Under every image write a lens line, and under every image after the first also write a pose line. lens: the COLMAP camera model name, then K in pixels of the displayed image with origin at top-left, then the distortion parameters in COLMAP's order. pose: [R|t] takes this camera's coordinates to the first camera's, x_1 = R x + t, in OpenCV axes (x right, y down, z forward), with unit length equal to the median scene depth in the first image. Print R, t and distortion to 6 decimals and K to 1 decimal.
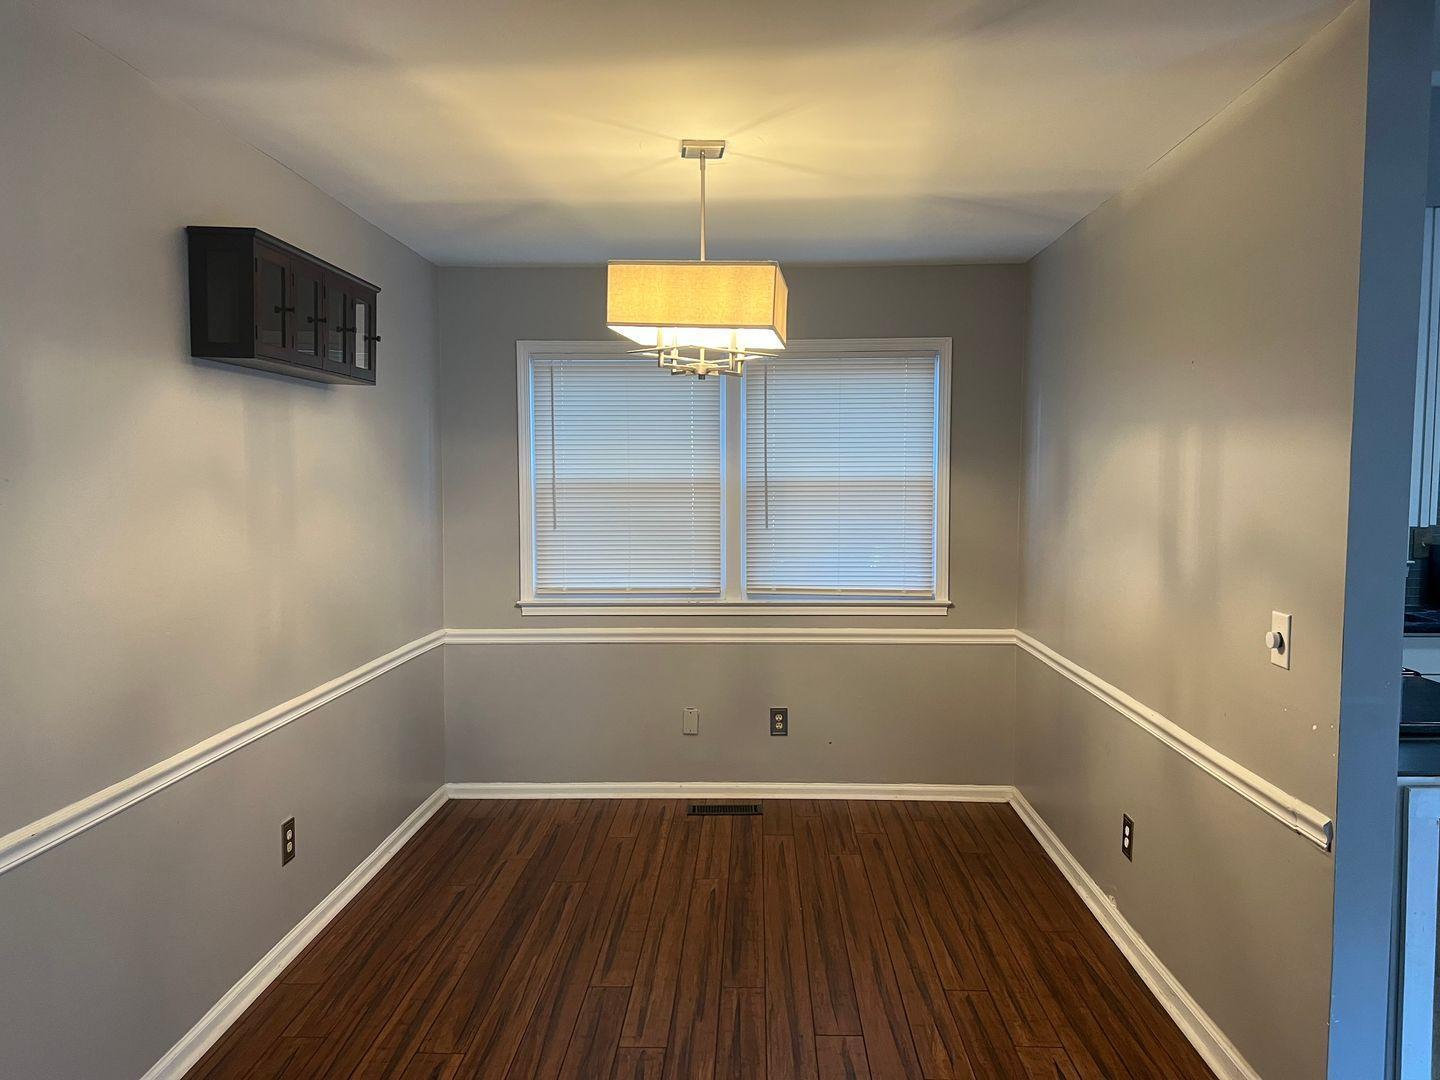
lens RADIAL K [[1075.2, 0, 715.6], [0, 1075.2, 541.8], [0, 0, 1]] dist [0.049757, -0.050383]
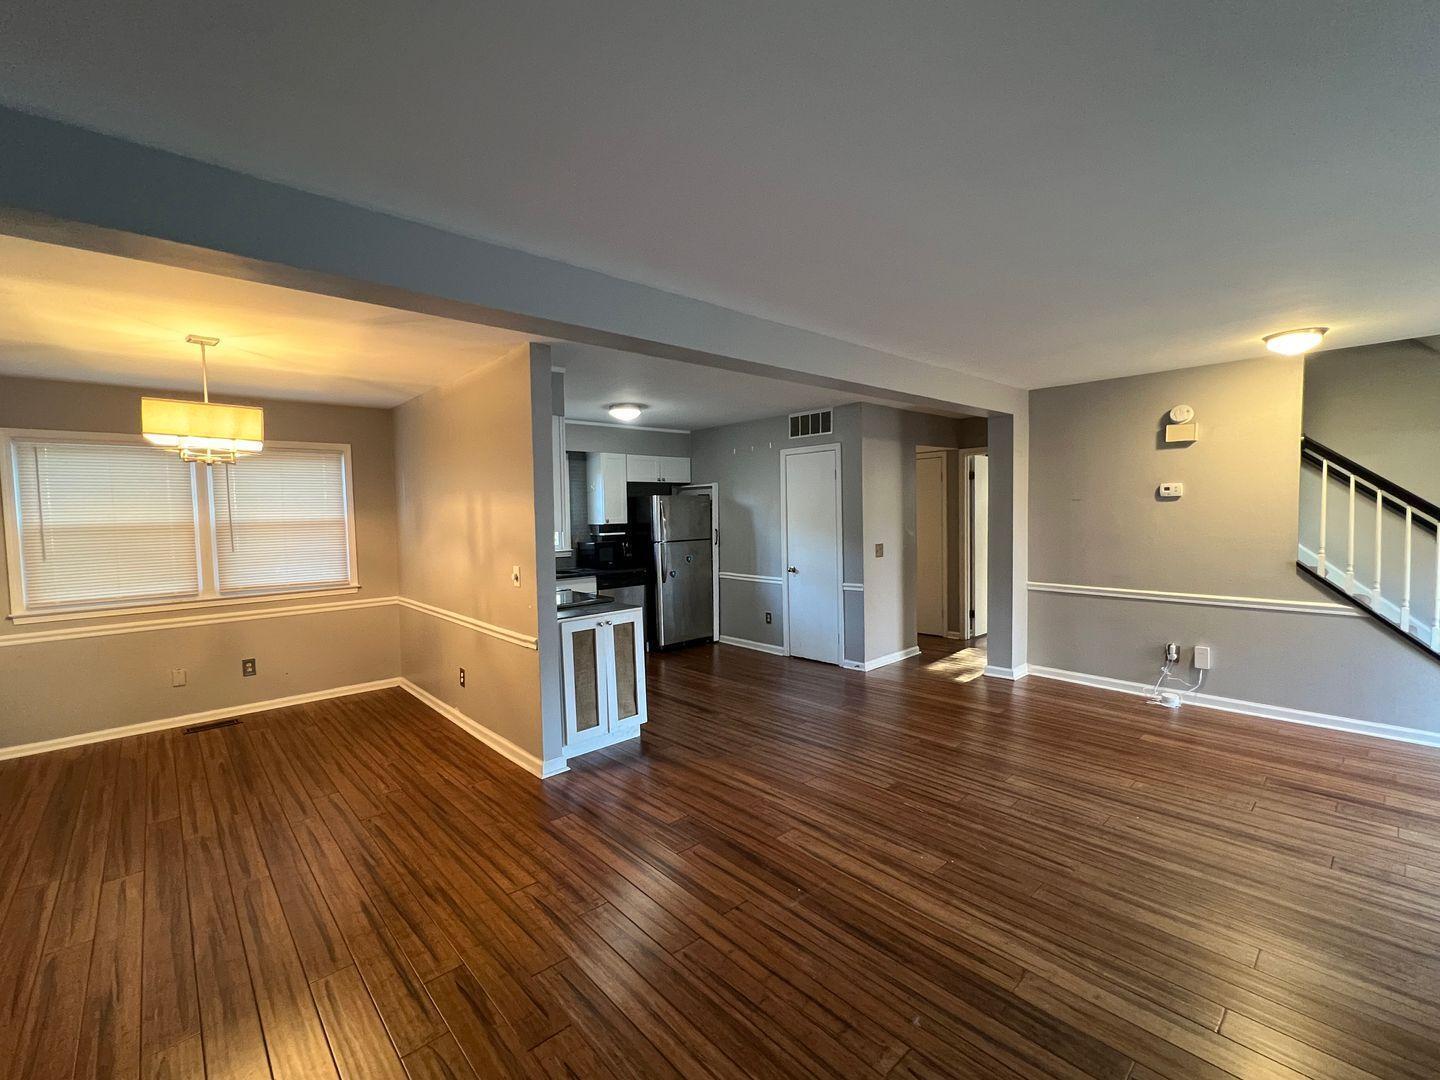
lens RADIAL K [[621.0, 0, 720.4], [0, 621.0, 544.4], [0, 0, 1]] dist [0.002247, 0.000985]
pose [[0.711561, -0.052189, 0.700683, -0.112898], [0.064924, 0.997855, 0.008391, 0.021689], [-0.699618, 0.039520, 0.713423, -0.268778]]
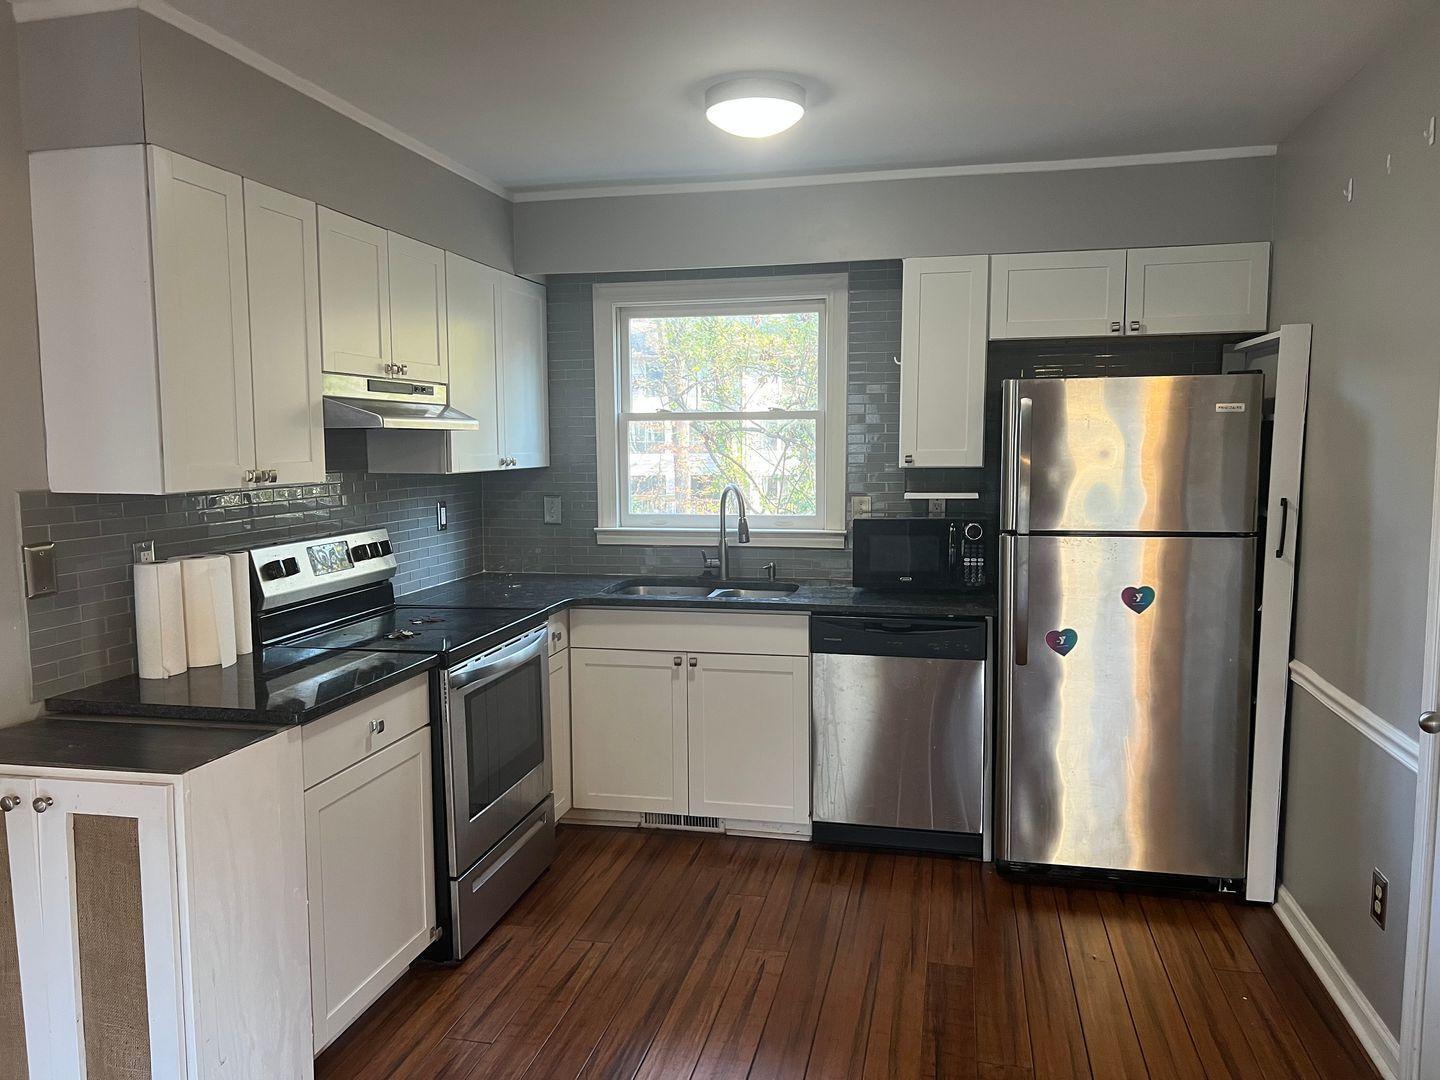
lens RADIAL K [[1075.2, 0, 709.8], [0, 1075.2, 548.1], [0, 0, 1]] dist [0.049757, -0.050383]
pose [[0.984508, 0.012478, -0.174896, 0.850522], [-0.005379, 0.999144, 0.041010, -0.002980], [0.175258, -0.039434, 0.983733, 0.110140]]
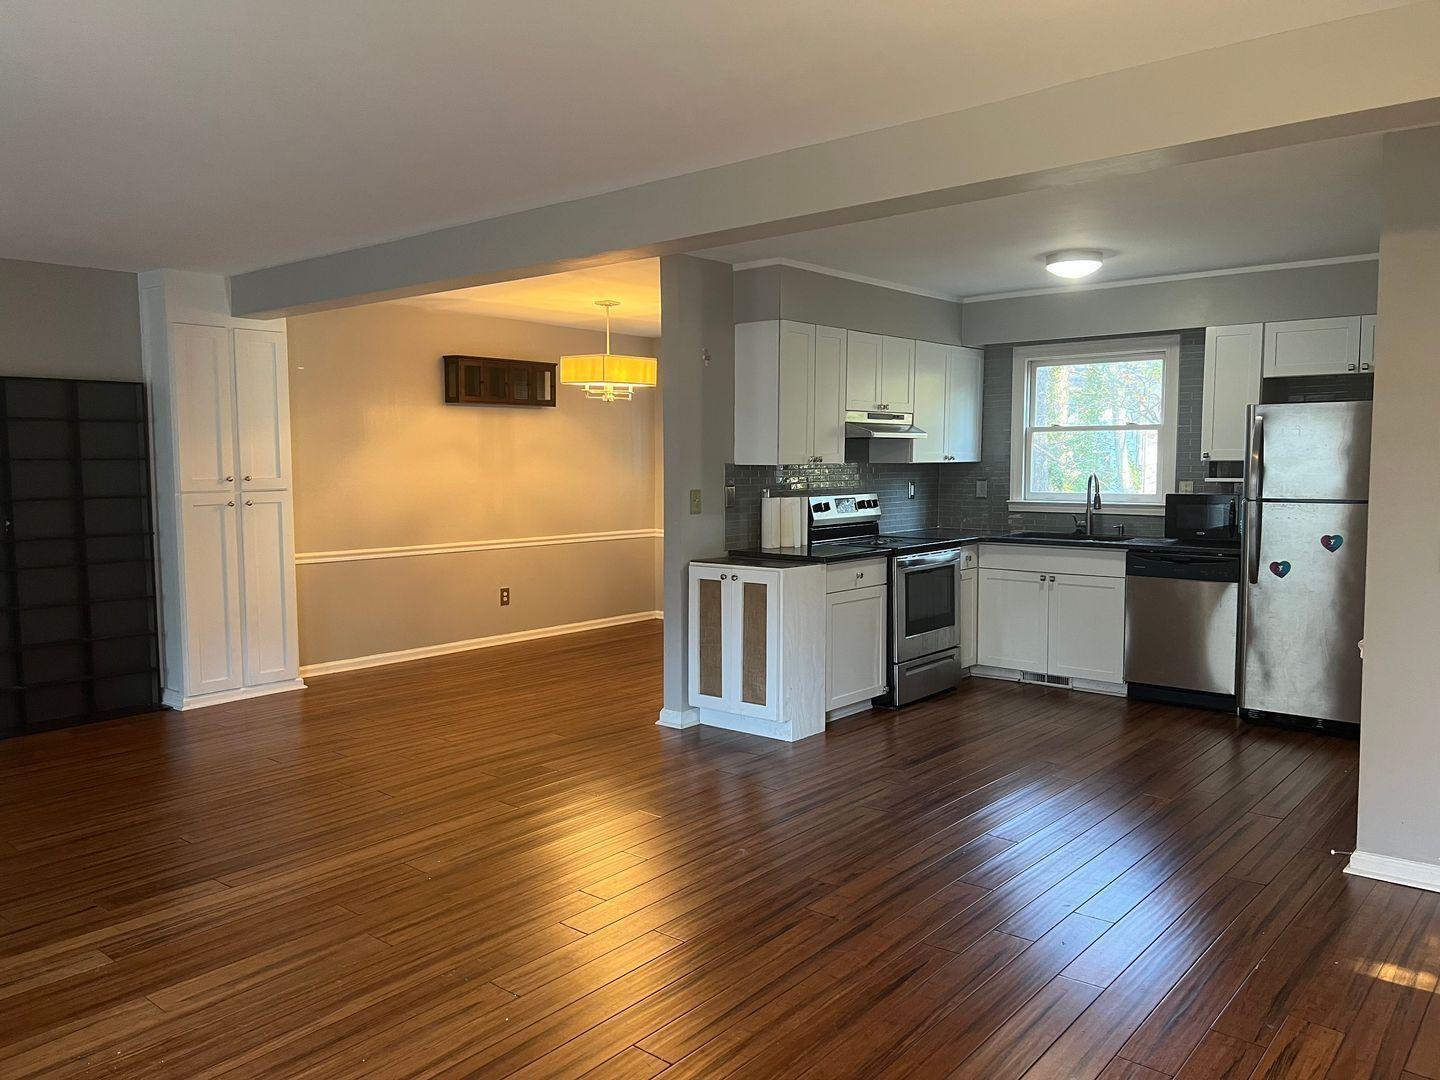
lens RADIAL K [[1075.2, 0, 712.3], [0, 1075.2, 536.4], [0, 0, 1]] dist [0.049757, -0.050383]
pose [[0.789489, 0.043284, -0.612236, 1.263337], [-0.034868, 0.999062, 0.025669, 0.055924], [0.612773, 0.001082, 0.790258, -0.542358]]
